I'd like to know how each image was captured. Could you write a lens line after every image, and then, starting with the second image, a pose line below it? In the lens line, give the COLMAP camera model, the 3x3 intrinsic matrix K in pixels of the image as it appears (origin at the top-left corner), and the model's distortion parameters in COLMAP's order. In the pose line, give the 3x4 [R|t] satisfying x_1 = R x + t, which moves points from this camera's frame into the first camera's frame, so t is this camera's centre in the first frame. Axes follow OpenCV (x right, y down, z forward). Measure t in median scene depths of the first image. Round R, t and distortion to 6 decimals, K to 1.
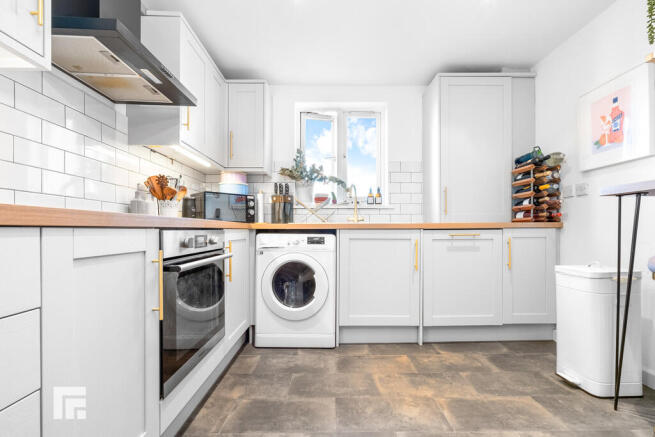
lens RADIAL K [[281.1, 0, 323.3], [0, 281.1, 228.9], [0, 0, 1]] dist [-0.001916, -0.000012]
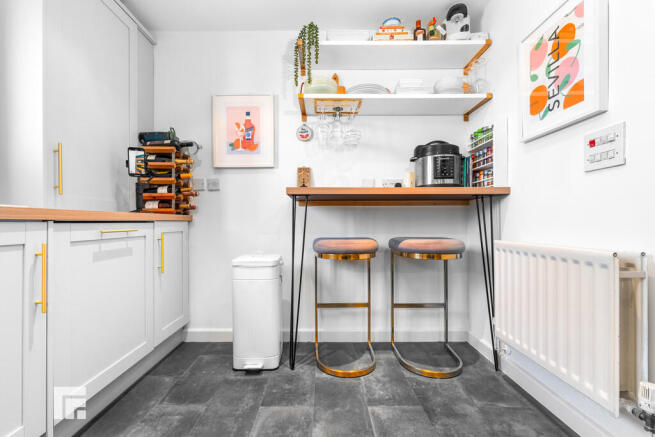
lens RADIAL K [[281.1, 0, 324.5], [0, 281.1, 223.4], [0, 0, 1]] dist [-0.001916, -0.000012]
pose [[-0.006447, -0.001135, 0.999979, -0.125480], [-0.004794, 0.999988, 0.001104, 0.001336], [-0.999968, -0.004787, -0.006453, 0.575972]]
